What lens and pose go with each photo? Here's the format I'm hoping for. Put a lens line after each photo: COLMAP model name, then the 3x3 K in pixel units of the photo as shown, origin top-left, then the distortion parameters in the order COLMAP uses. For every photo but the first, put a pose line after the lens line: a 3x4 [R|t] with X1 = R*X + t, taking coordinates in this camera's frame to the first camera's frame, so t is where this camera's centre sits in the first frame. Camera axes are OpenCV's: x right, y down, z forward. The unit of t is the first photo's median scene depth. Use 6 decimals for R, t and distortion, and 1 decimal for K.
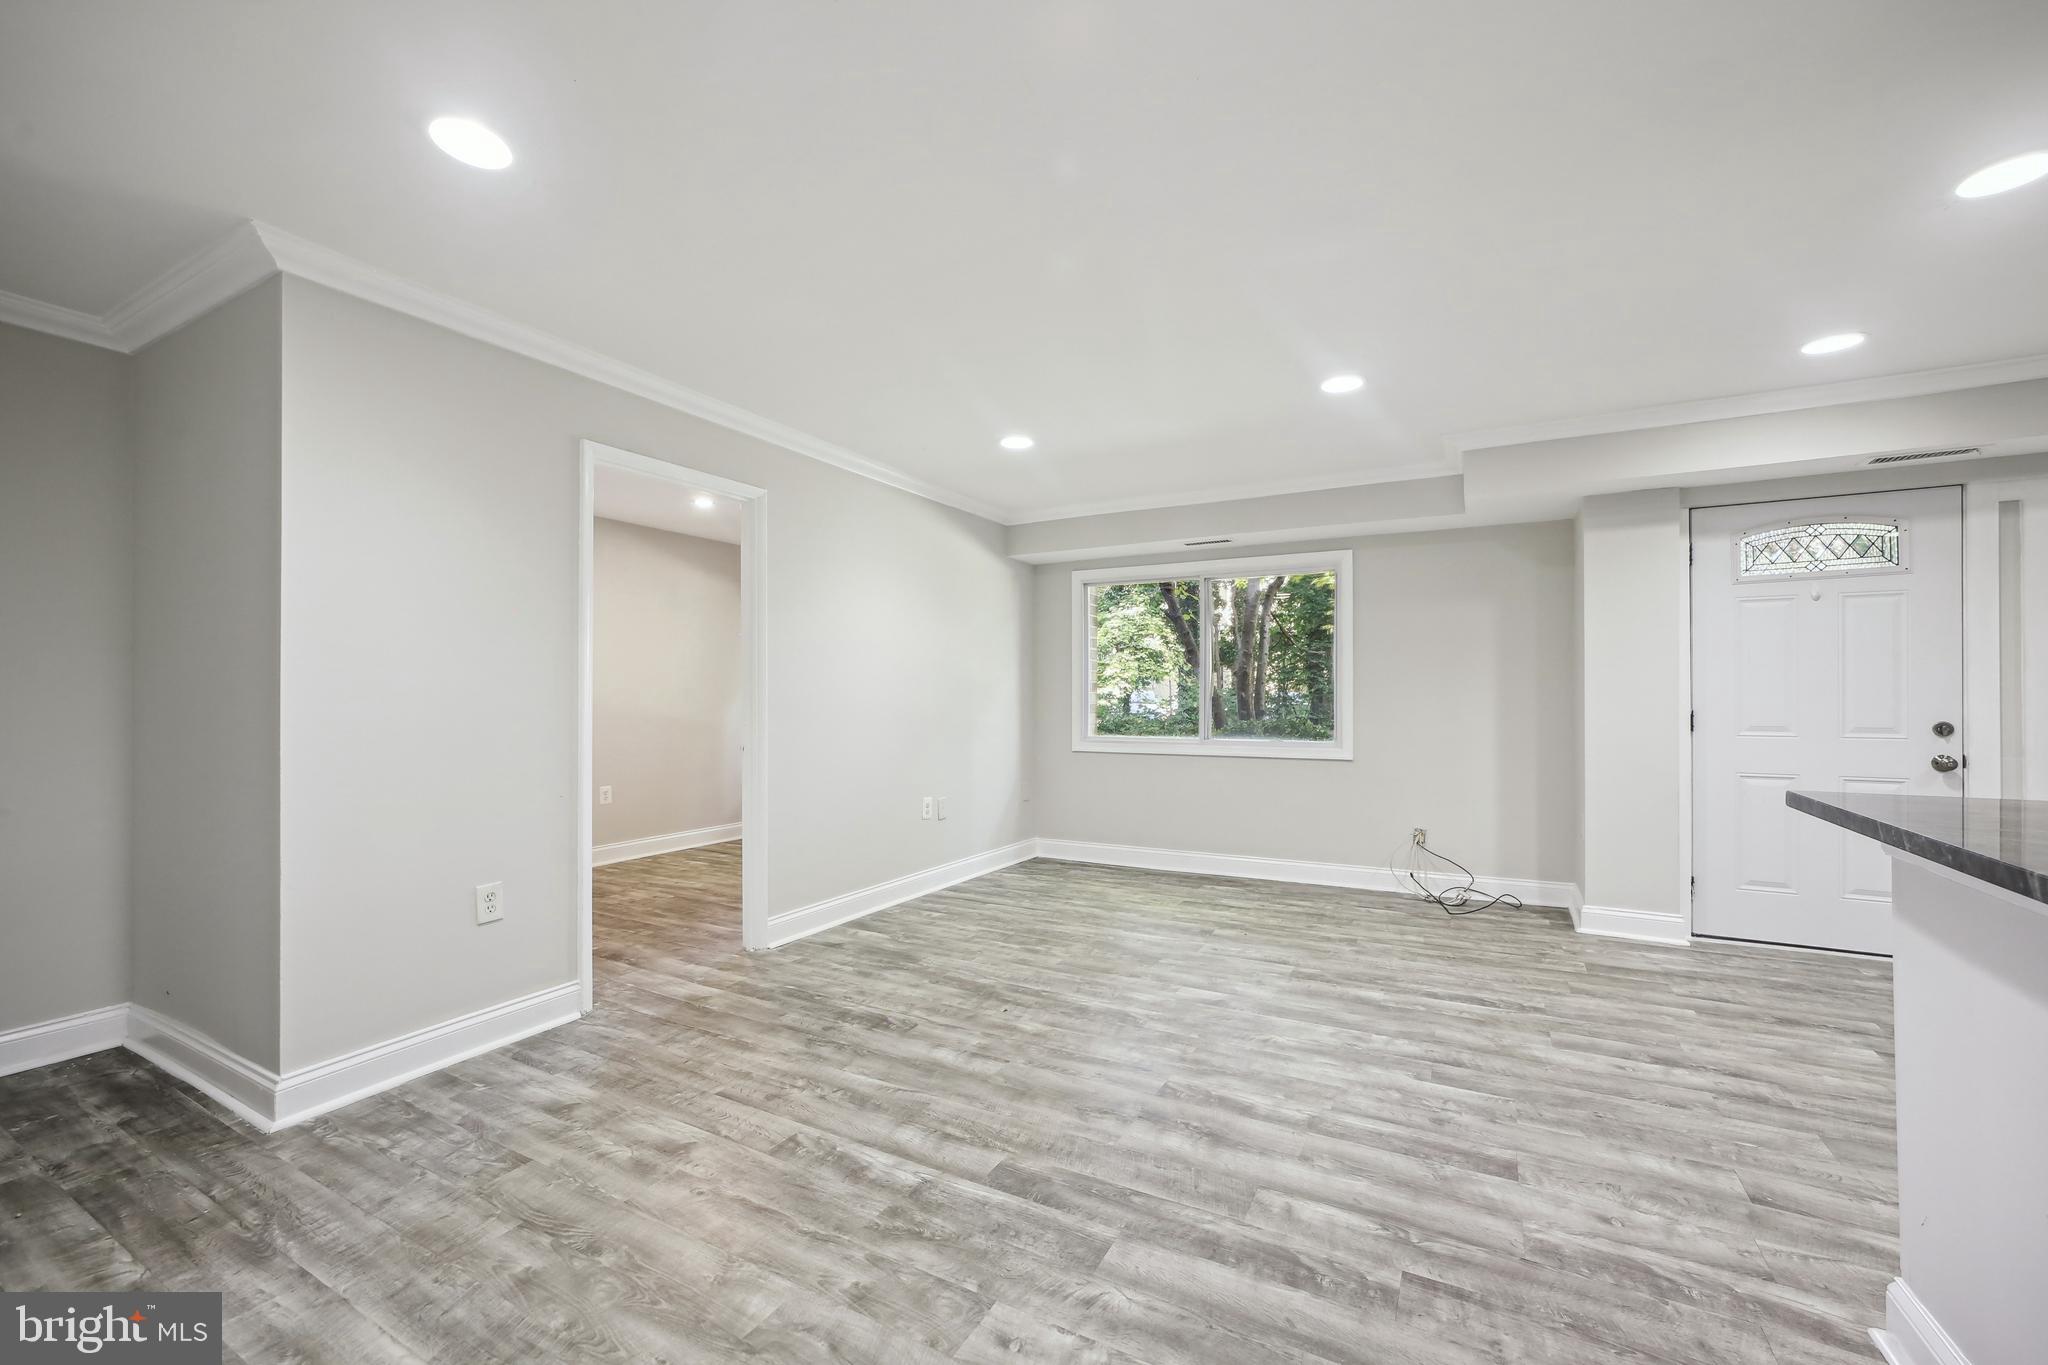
lens RADIAL K [[808.2, 0, 1049.0], [0, 808.2, 700.5], [0, 0, 1]] dist [-0.028243, 0.010198]
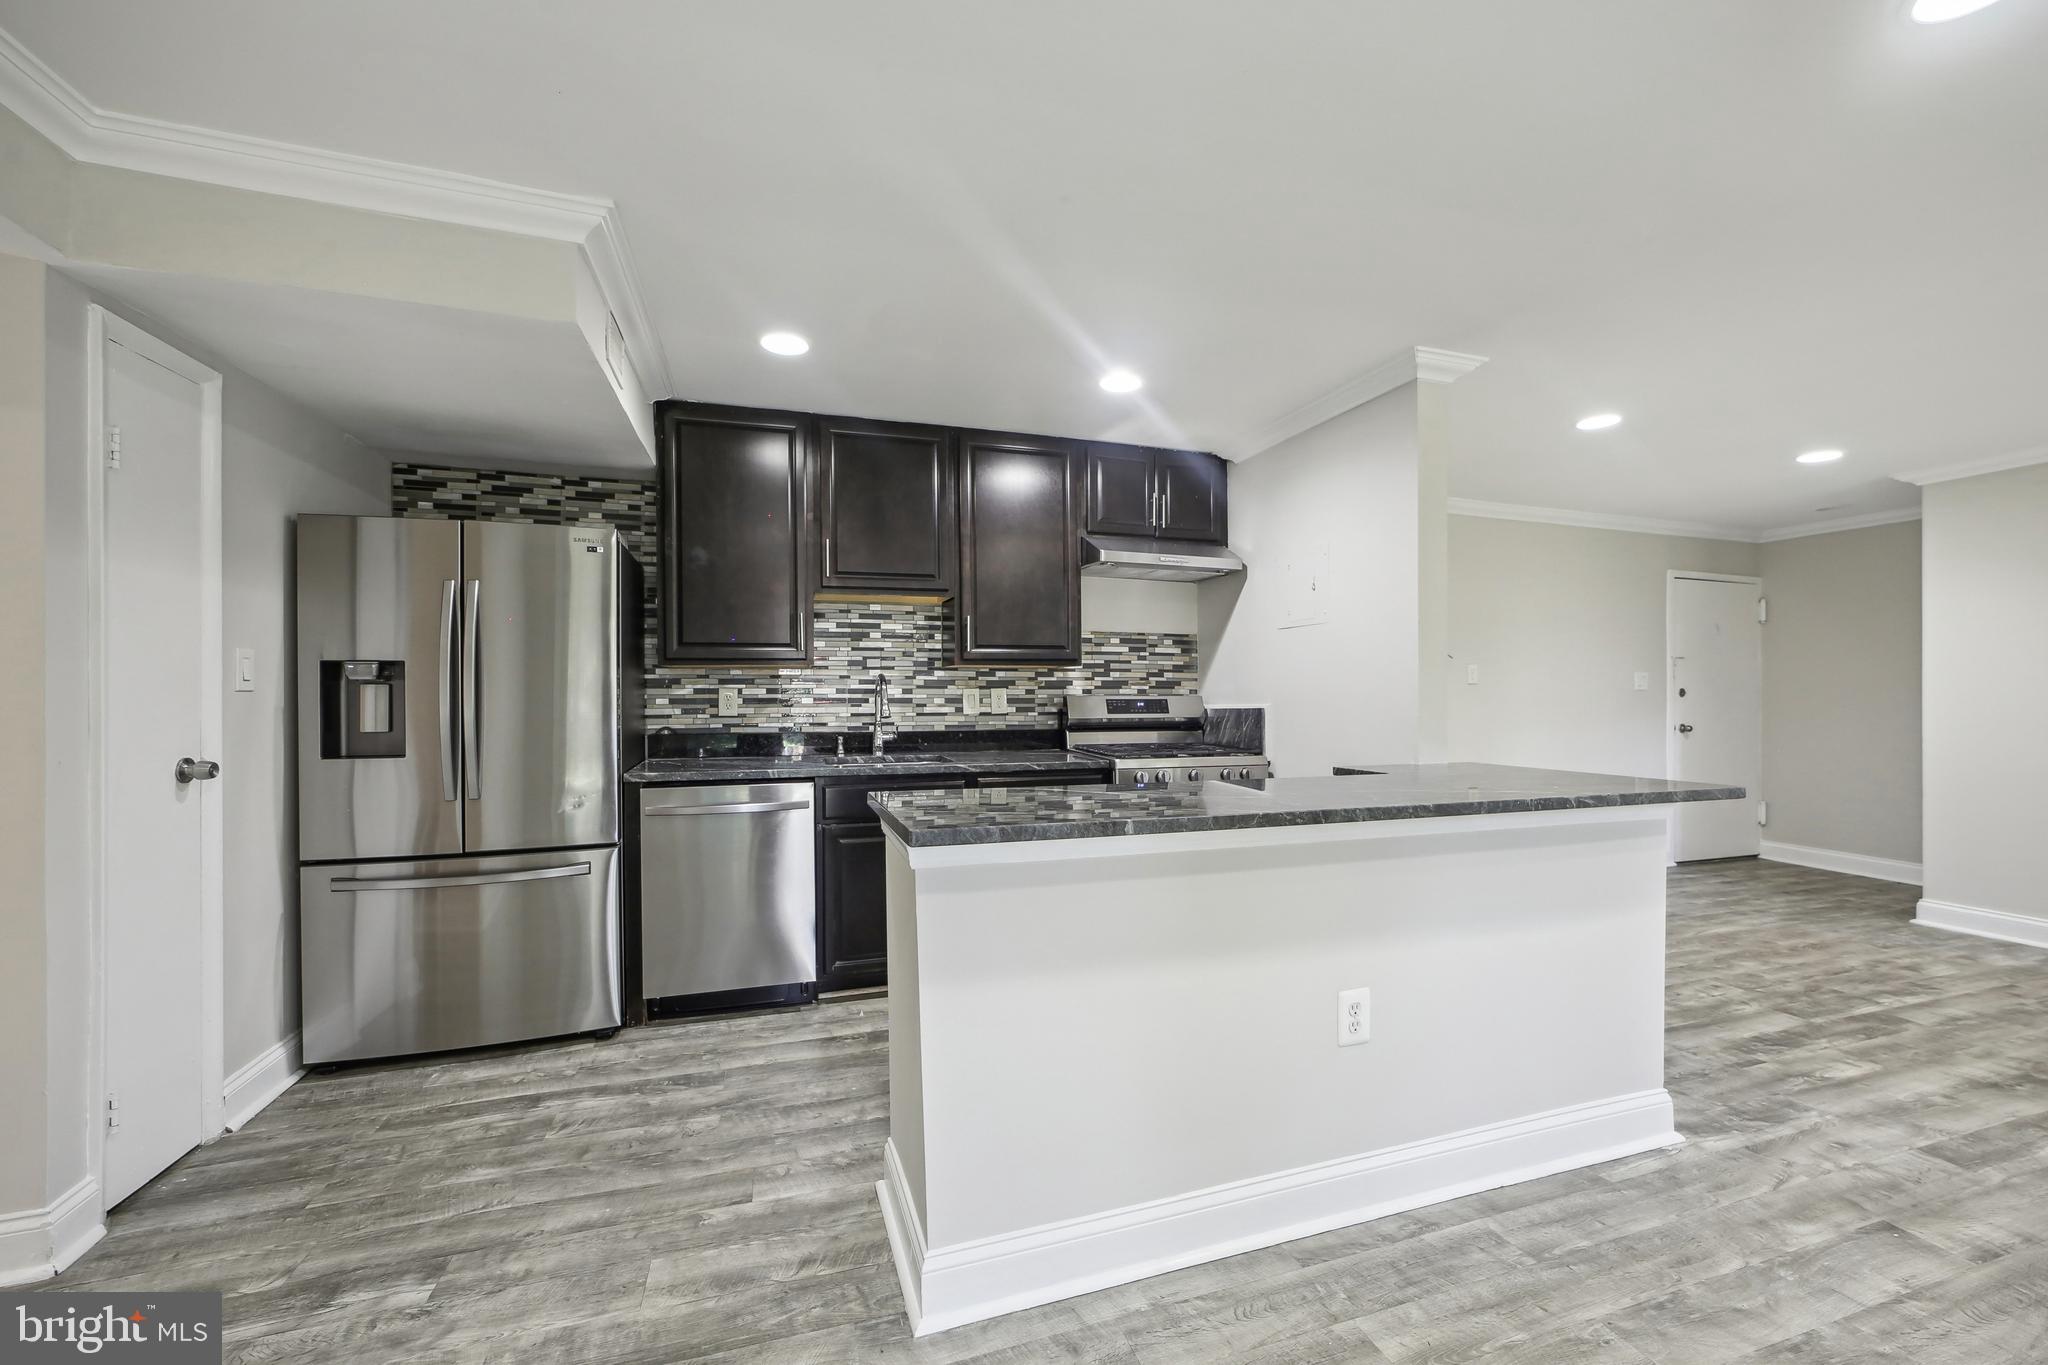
lens RADIAL K [[808.2, 0, 1029.1], [0, 808.2, 688.9], [0, 0, 1]] dist [-0.028243, 0.010198]
pose [[-0.689176, -0.003159, -0.724587, 1.581313], [-0.004757, 0.999989, 0.000165, -0.028405], [0.724579, 0.003561, -0.689183, 0.599658]]
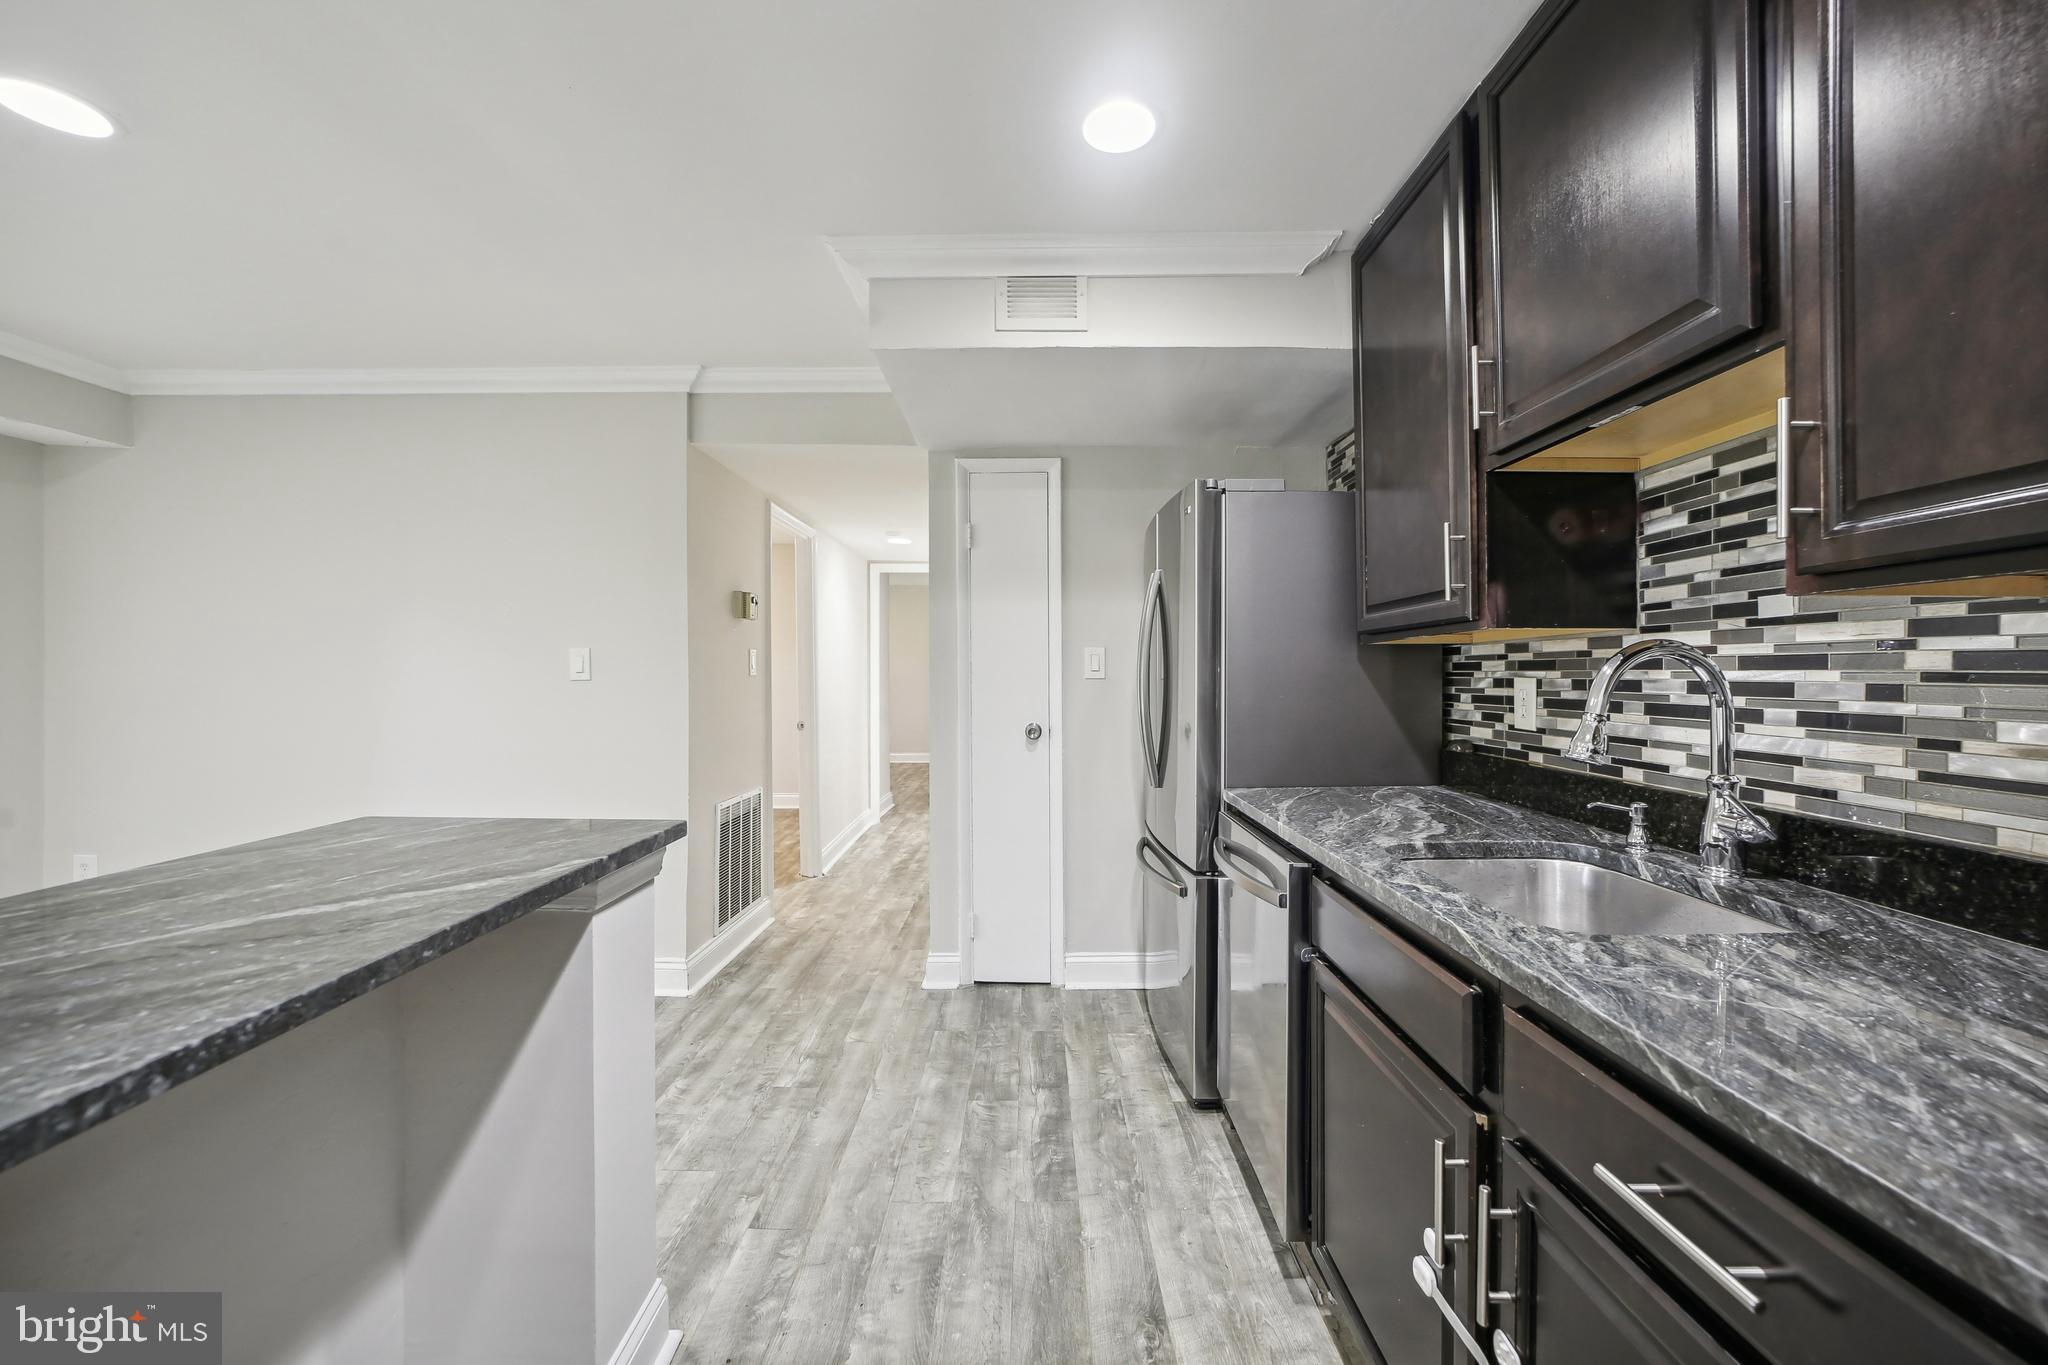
lens RADIAL K [[808.2, 0, 1025.1], [0, 808.2, 674.3], [0, 0, 1]] dist [-0.028243, 0.010198]
pose [[-0.474266, -0.003237, 0.880376, 0.549352], [0.004480, 0.999971, 0.006090, -0.036890], [-0.880370, 0.006832, -0.474238, 0.049477]]
